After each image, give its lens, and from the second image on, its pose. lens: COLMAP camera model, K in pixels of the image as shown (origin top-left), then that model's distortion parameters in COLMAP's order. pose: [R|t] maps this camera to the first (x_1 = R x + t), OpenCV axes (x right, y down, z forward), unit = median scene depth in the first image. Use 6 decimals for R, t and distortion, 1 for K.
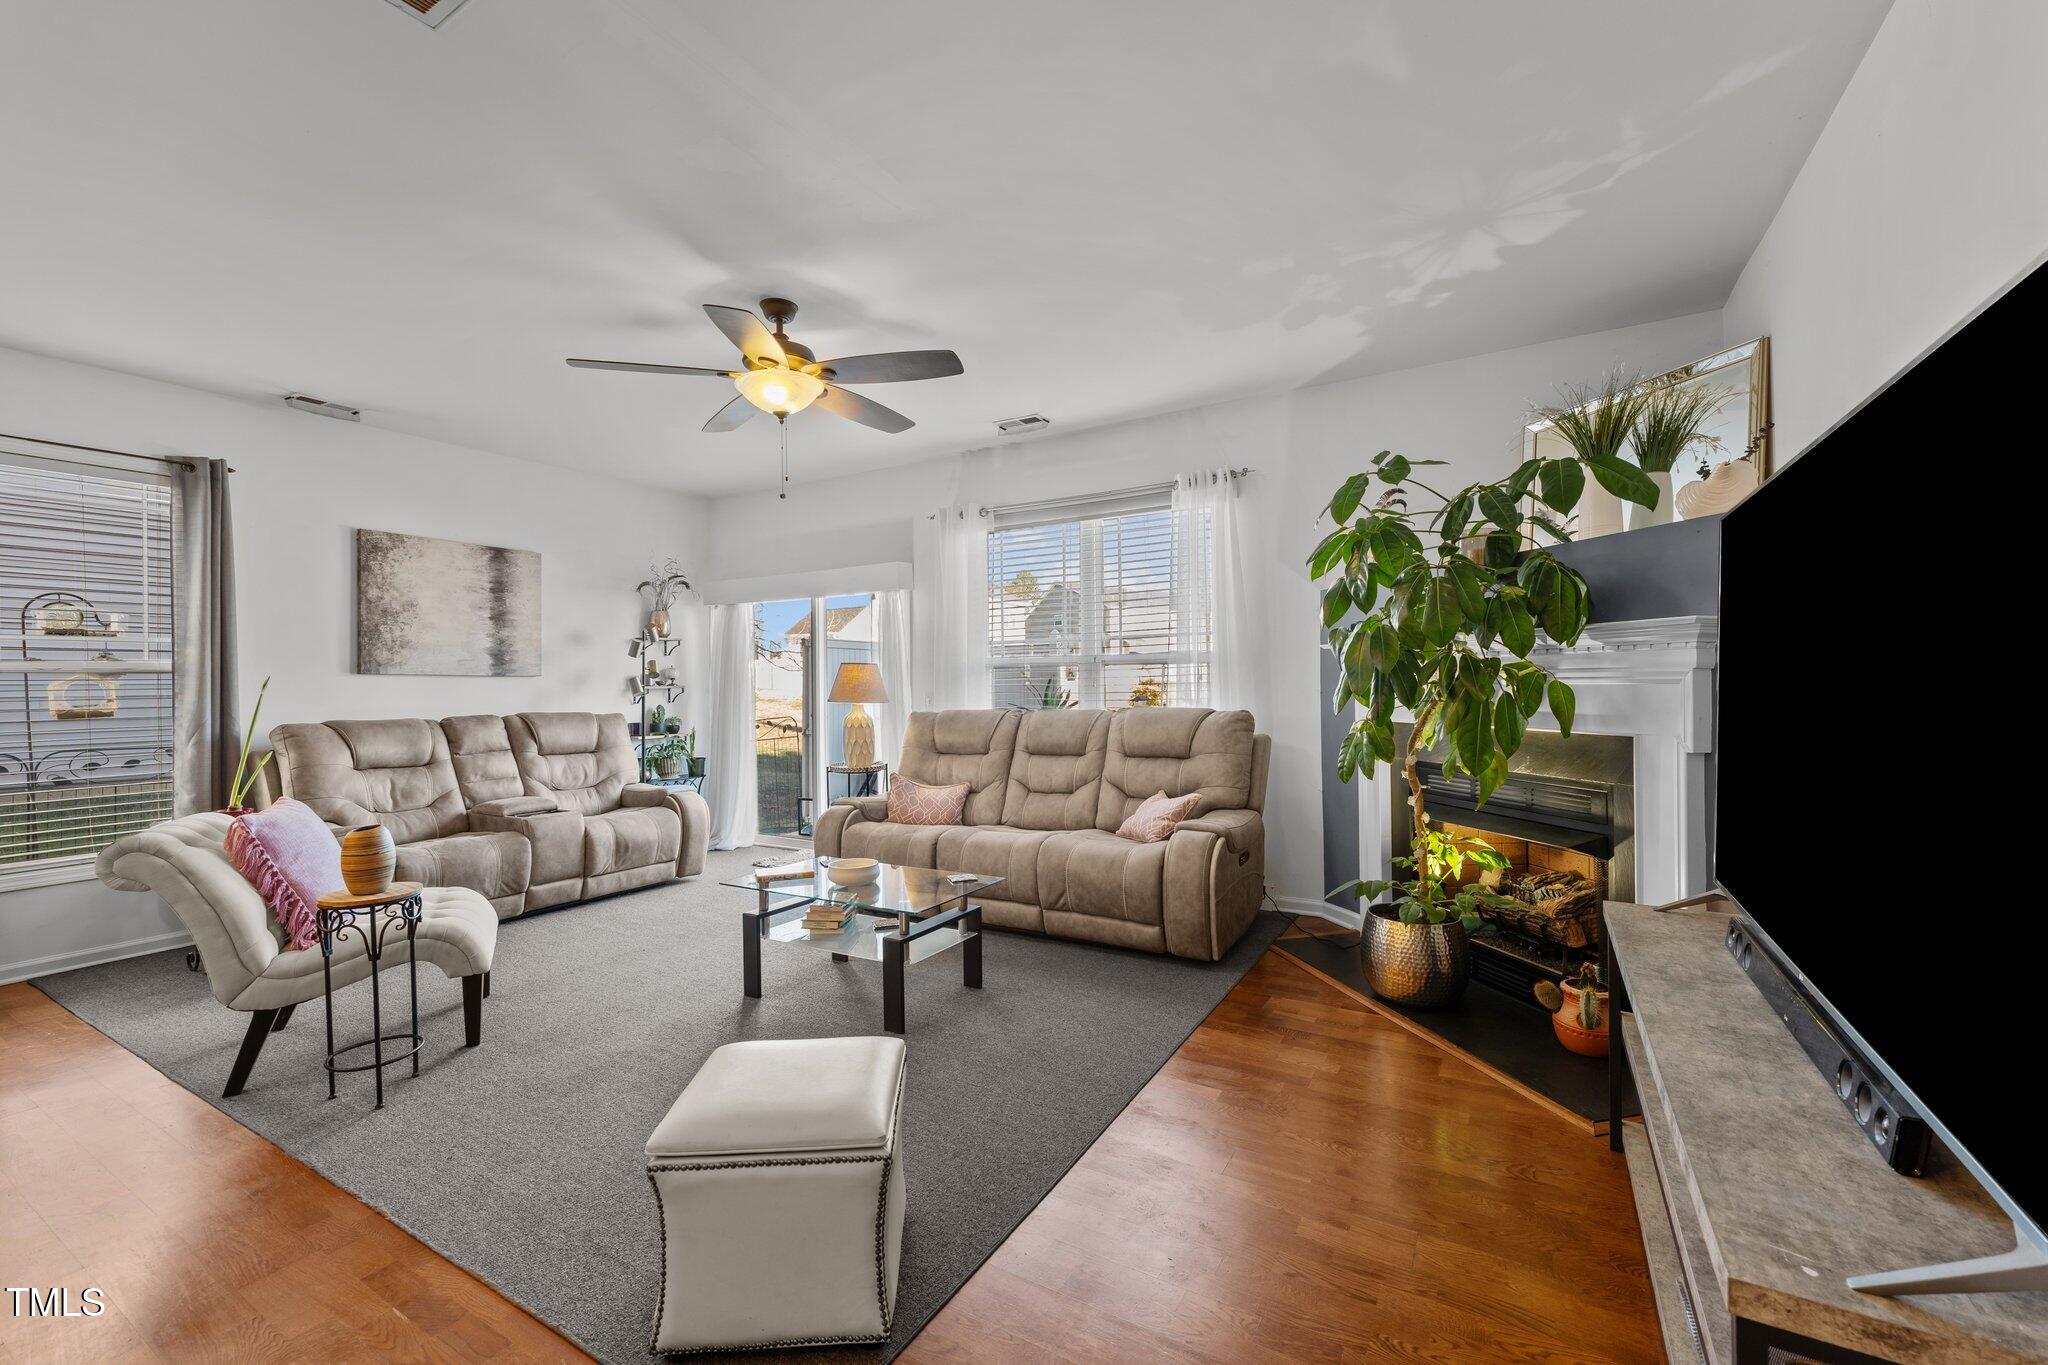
lens RADIAL K [[846.3, 0, 1009.5], [0, 846.3, 681.8], [0, 0, 1]] dist [0.001148, -0.000212]
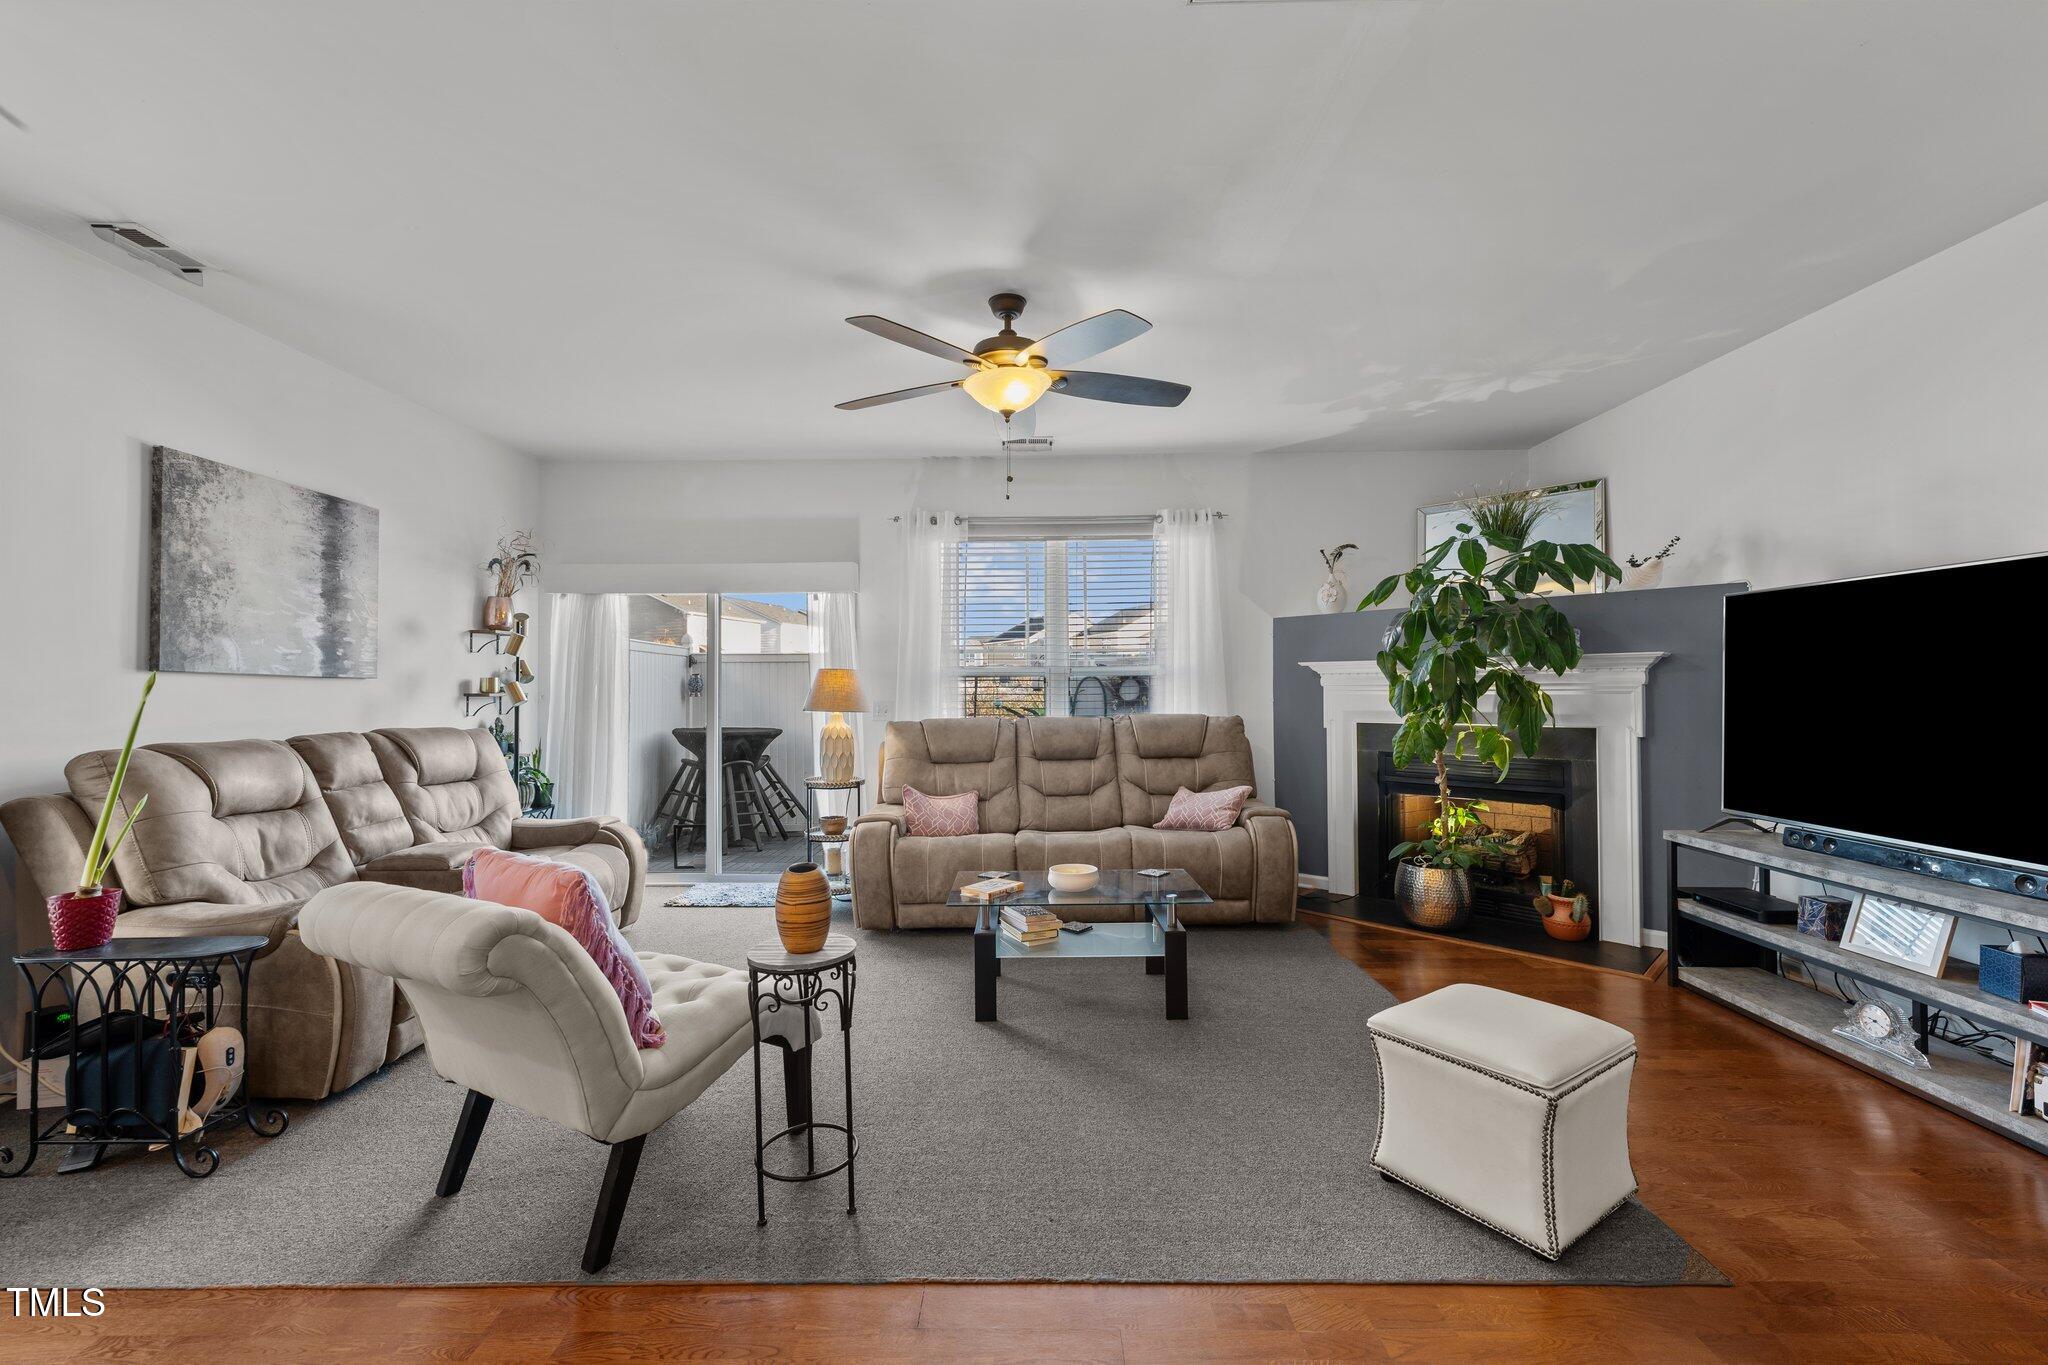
lens RADIAL K [[846.3, 0, 1020.0], [0, 846.3, 675.9], [0, 0, 1]] dist [0.001148, -0.000212]
pose [[0.861630, 0.015408, 0.507303, -0.521419], [-0.005227, 0.999755, -0.021487, 0.004731], [-0.507510, 0.015862, 0.861500, 0.111859]]
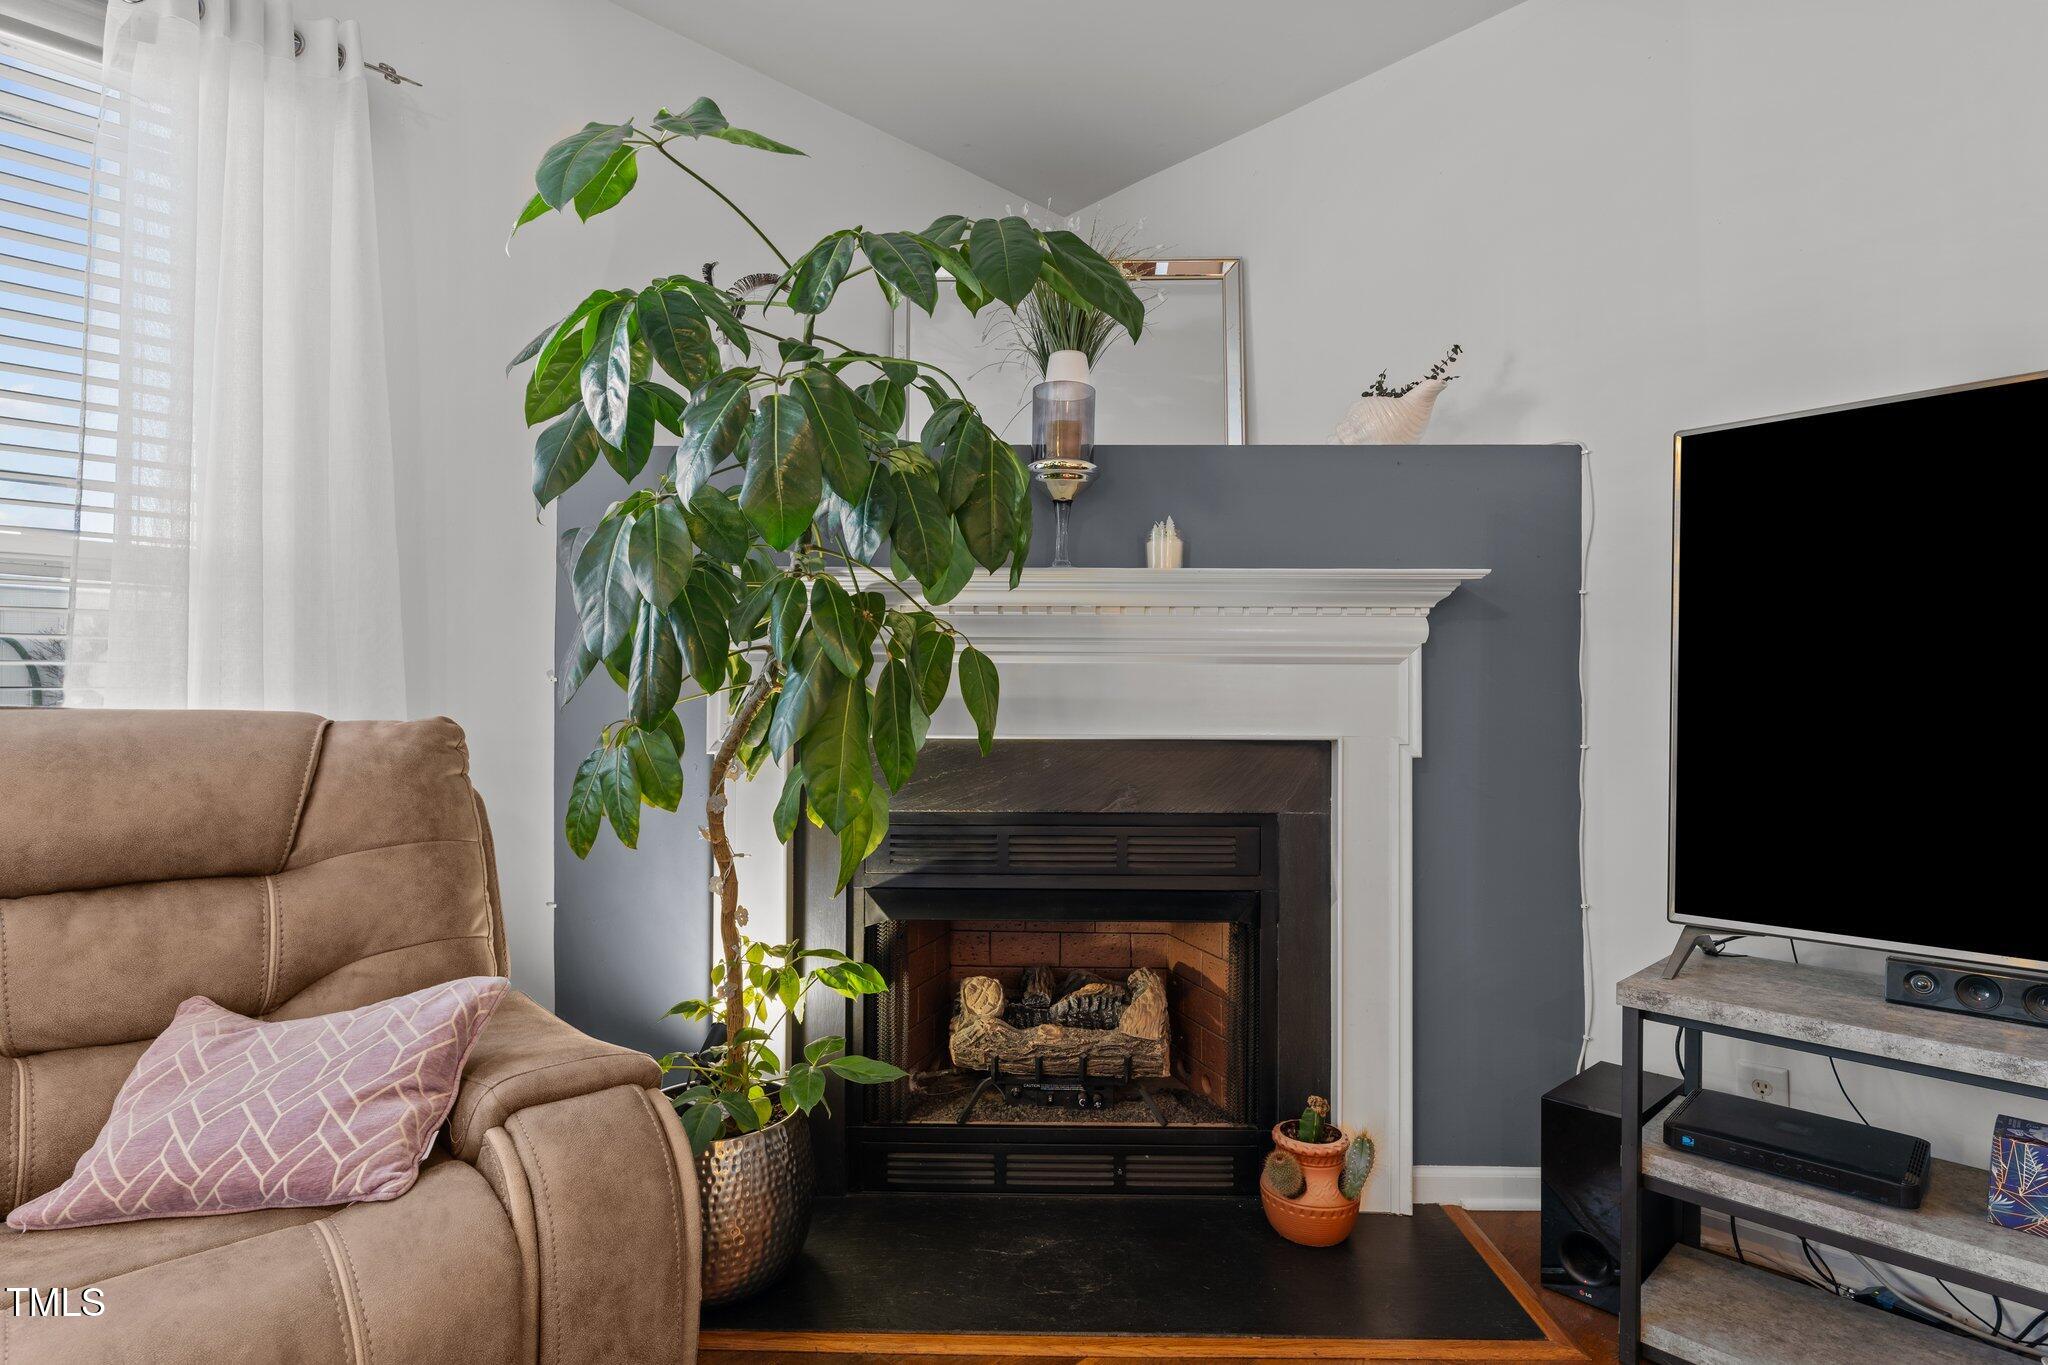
lens RADIAL K [[1024.3, 0, 1041.6], [0, 1024.3, 681.9], [0, 0, 1]] dist [0.004591, 0.001086]
pose [[0.231470, 0.017211, 0.972690, -0.085834], [-0.015954, 0.999776, -0.013893, 0.018809], [-0.972711, -0.012302, 0.231693, 0.565263]]
